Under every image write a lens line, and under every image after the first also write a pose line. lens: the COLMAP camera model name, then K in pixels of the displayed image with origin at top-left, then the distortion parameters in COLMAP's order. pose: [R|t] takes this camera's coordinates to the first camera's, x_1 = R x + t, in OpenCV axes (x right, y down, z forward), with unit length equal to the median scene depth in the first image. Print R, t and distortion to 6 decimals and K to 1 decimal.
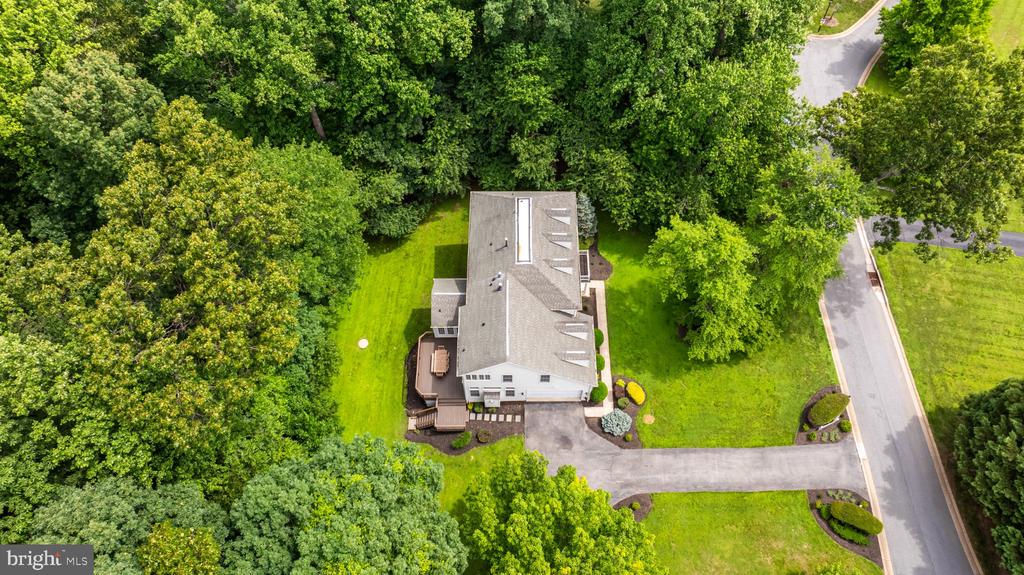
lens RADIAL K [[710.7, 0, 514.0], [0, 710.7, 284.2], [0, 0, 1]] dist [-0.037795, -0.001580]
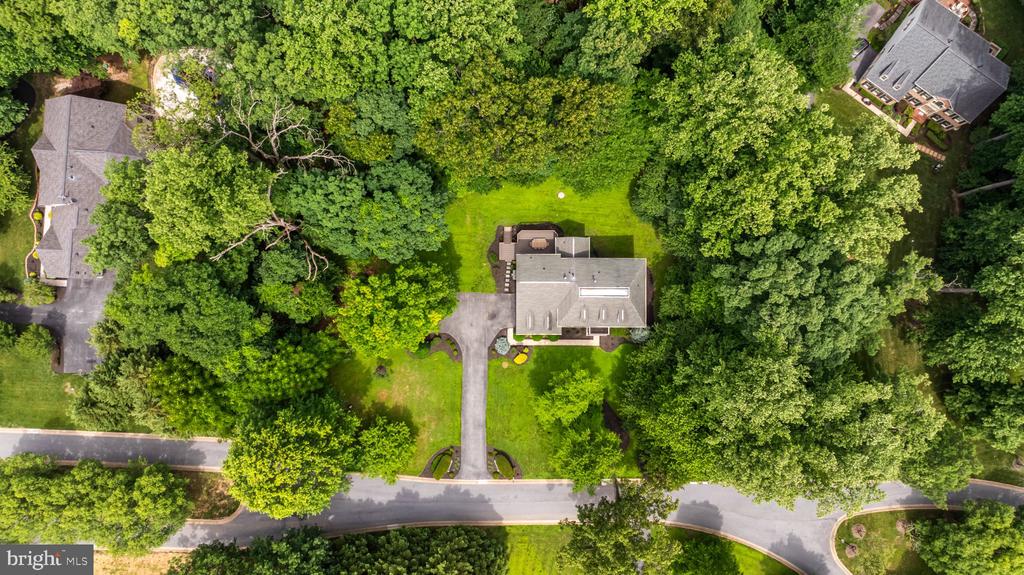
lens RADIAL K [[710.7, 0, 514.4], [0, 710.7, 288.4], [0, 0, 1]] dist [-0.037795, -0.001580]
pose [[-0.004516, 0.999689, -0.024546, 0.045166], [-0.854999, 0.008870, 0.518554, -0.733013], [0.518610, 0.023328, 0.854693, -0.483222]]
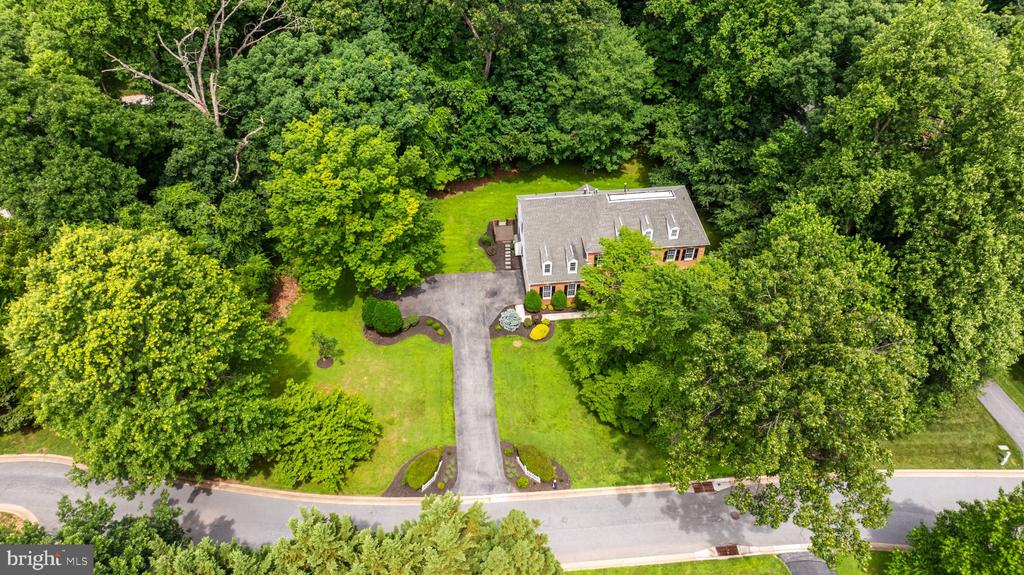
lens RADIAL K [[710.7, 0, 508.8], [0, 710.7, 285.4], [0, 0, 1]] dist [-0.037795, -0.001580]
pose [[0.093662, 0.695251, -0.712639, 0.936289], [-0.849966, 0.428572, 0.306404, -0.188057], [0.518445, 0.577020, 0.631080, 0.214958]]
